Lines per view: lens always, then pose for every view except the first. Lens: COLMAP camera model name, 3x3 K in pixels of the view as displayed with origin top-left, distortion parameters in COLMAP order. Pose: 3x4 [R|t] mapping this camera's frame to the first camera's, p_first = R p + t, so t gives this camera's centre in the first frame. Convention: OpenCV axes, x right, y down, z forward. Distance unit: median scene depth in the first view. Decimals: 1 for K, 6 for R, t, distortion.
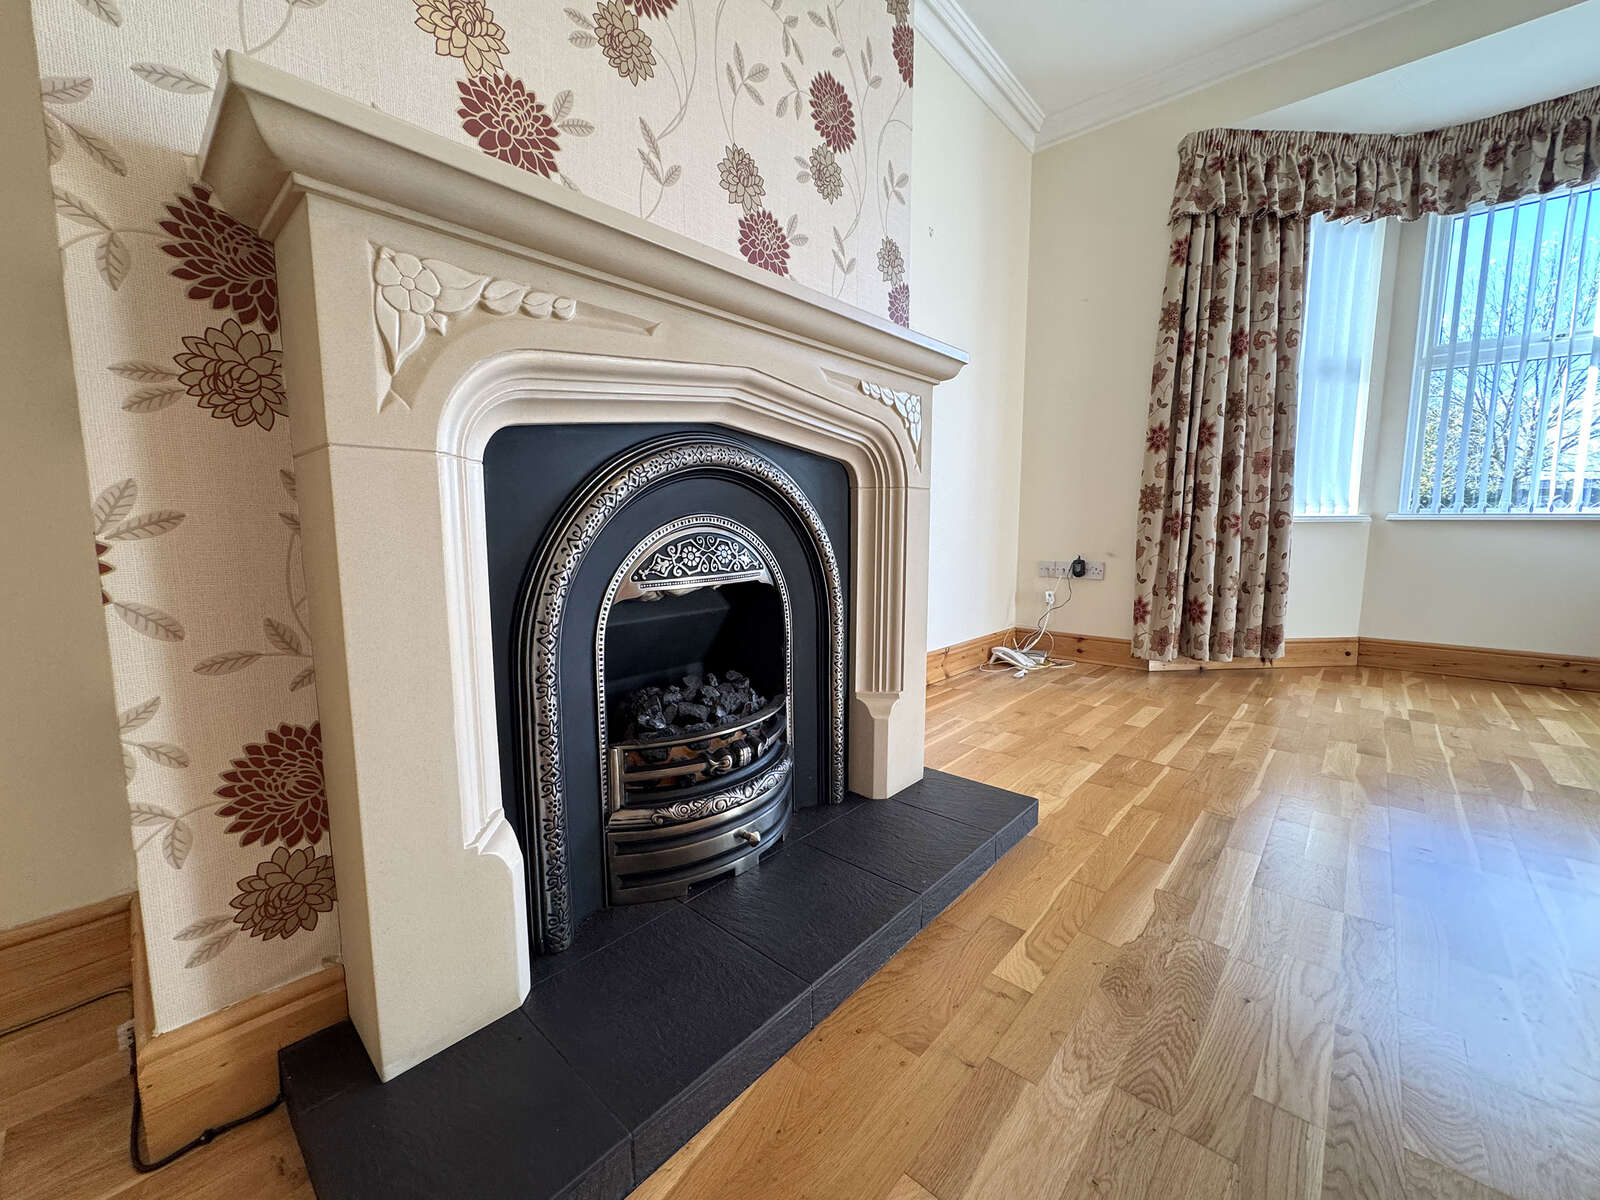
lens RADIAL K [[635.3, 0, 795.9], [0, 635.3, 597.8], [0, 0, 1]] dist [-0.003634, 0.000668]
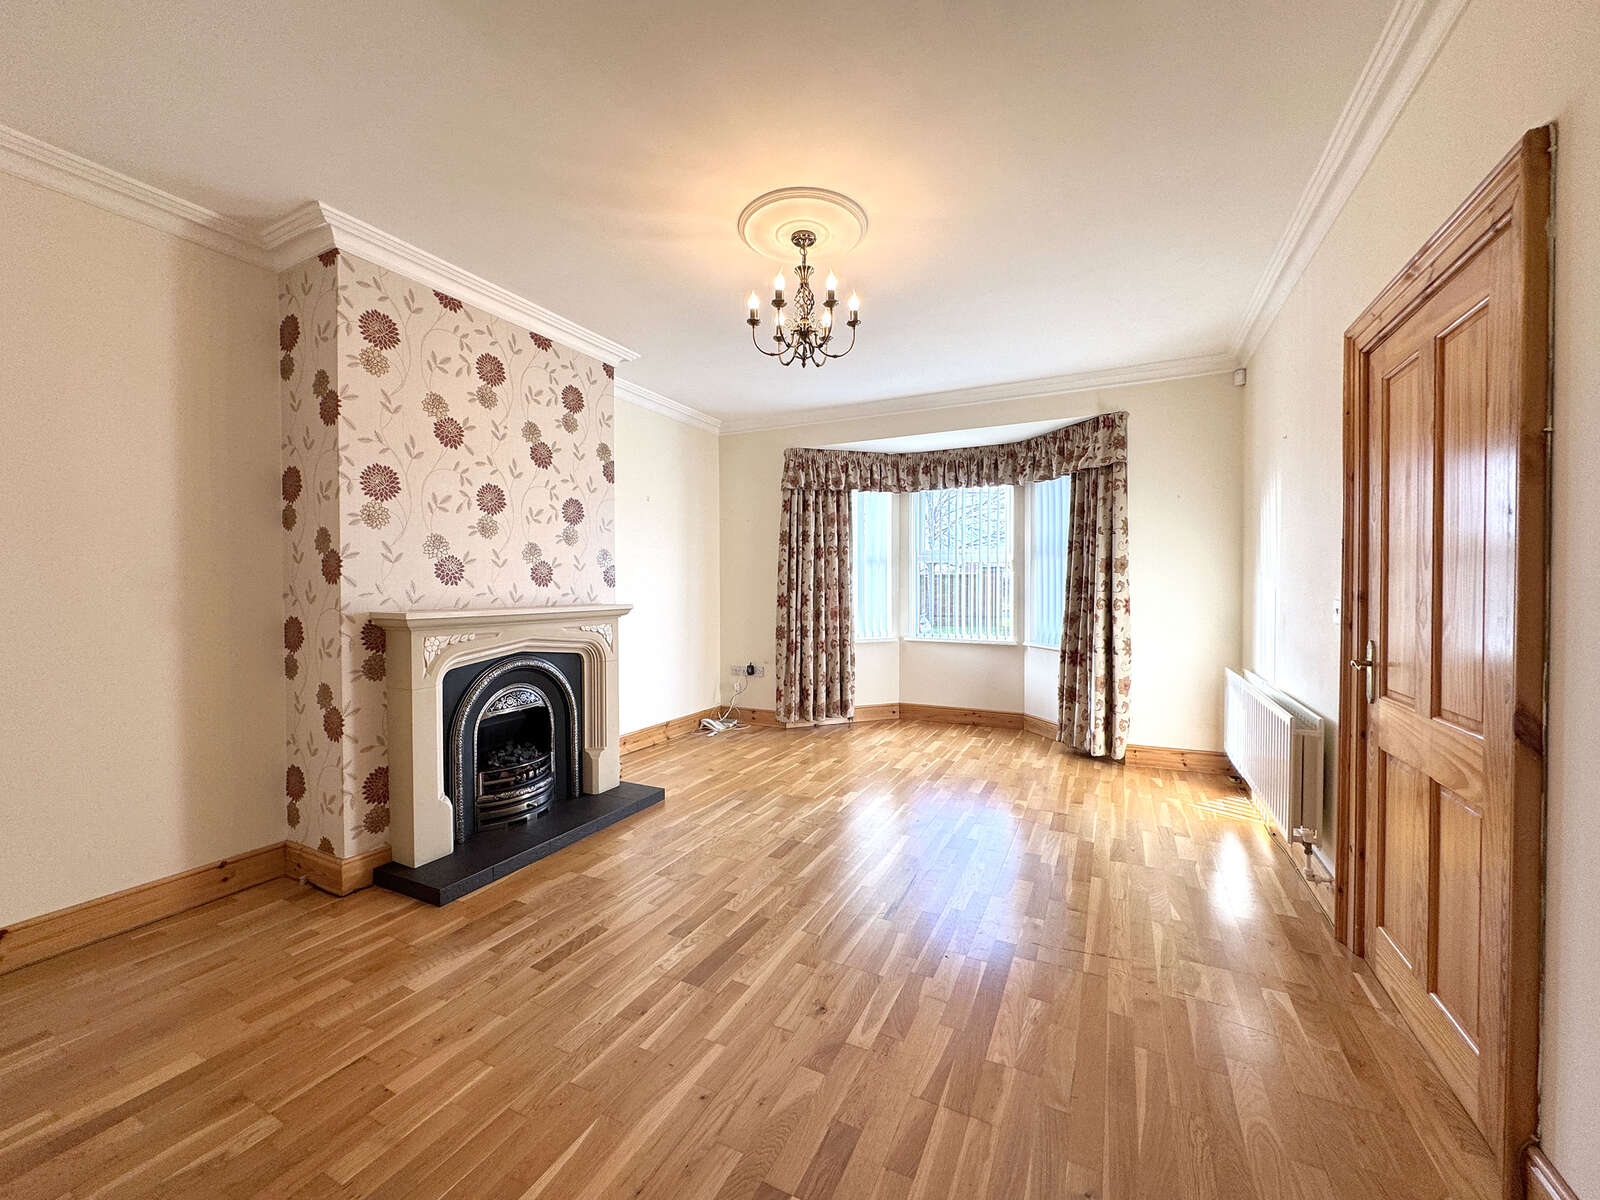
lens RADIAL K [[635.3, 0, 795.9], [0, 635.3, 598.1], [0, 0, 1]] dist [-0.003634, 0.000668]
pose [[0.964416, -0.005907, 0.264325, 0.188255], [0.031957, 0.995025, -0.094364, -0.129633], [-0.262452, 0.099454, 0.959806, -1.240797]]
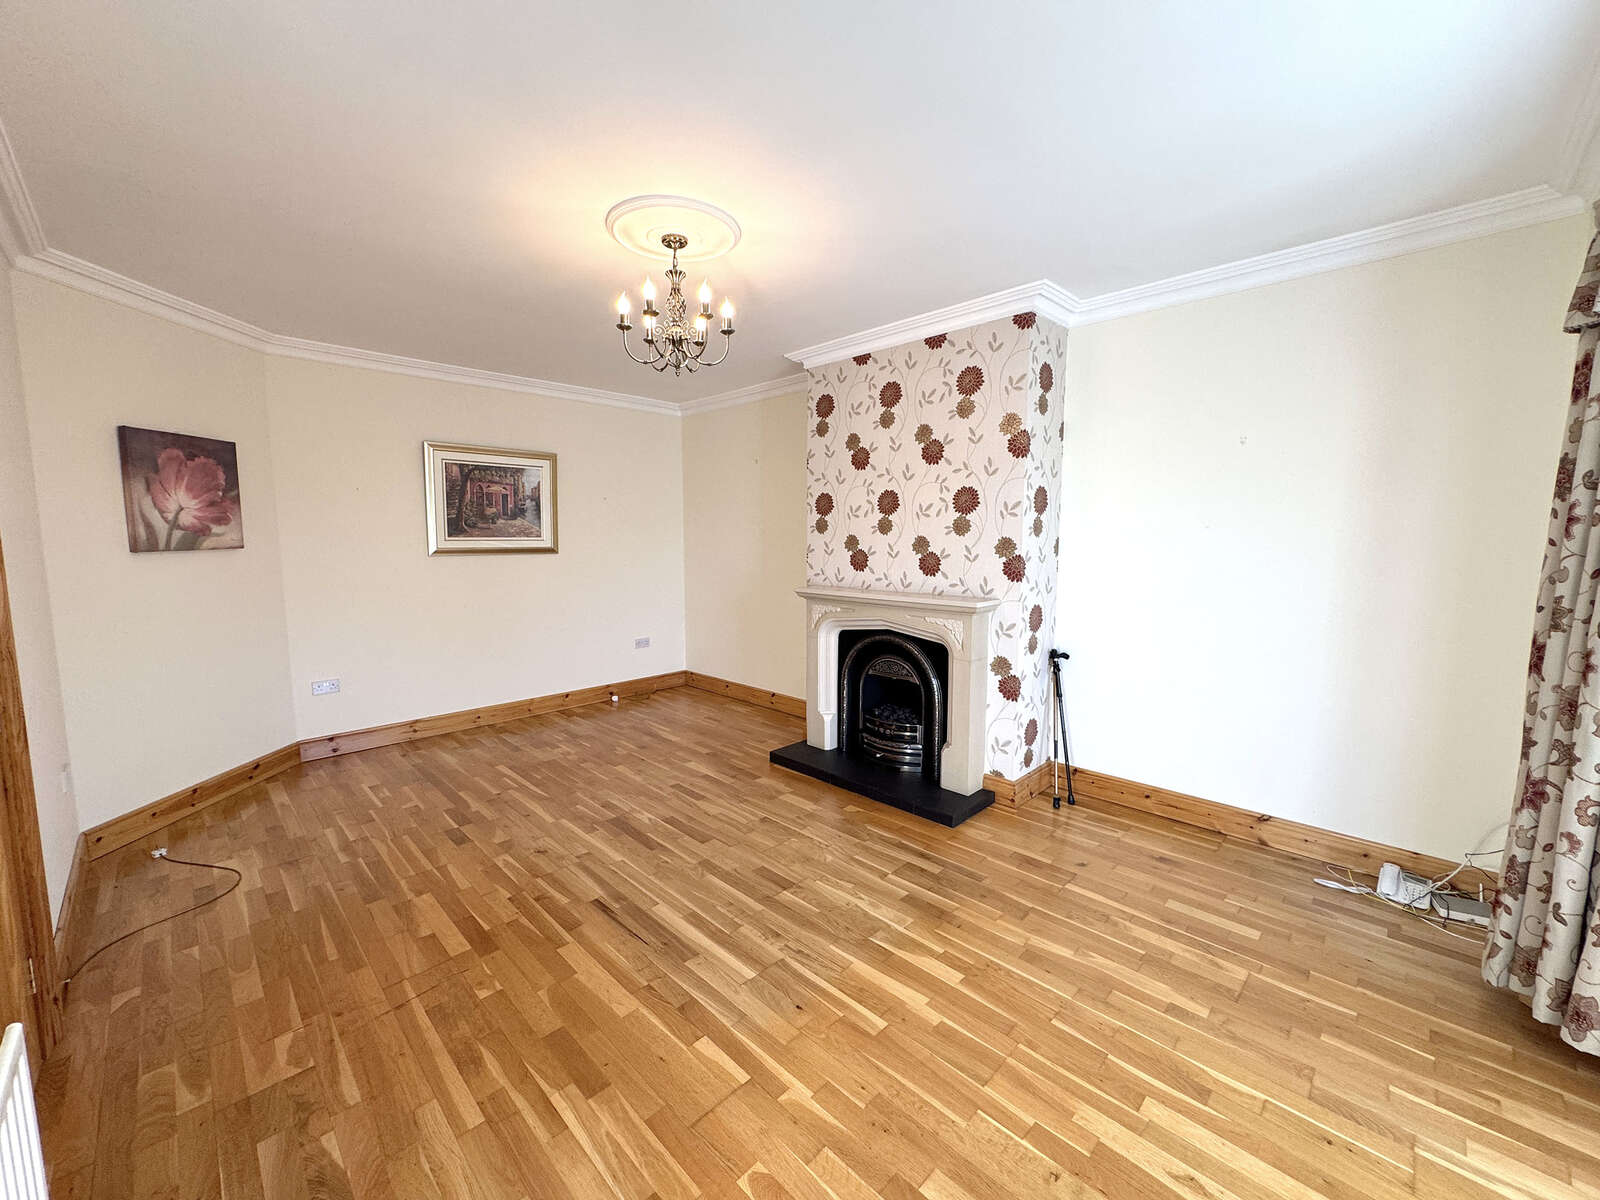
lens RADIAL K [[635.3, 0, 801.3], [0, 635.3, 598.7], [0, 0, 1]] dist [-0.003634, 0.000668]
pose [[-0.048050, 0.106364, -0.993166, 1.975409], [-0.113067, 0.987344, 0.111211, -0.466314], [0.992425, 0.117638, -0.035416, 0.401613]]
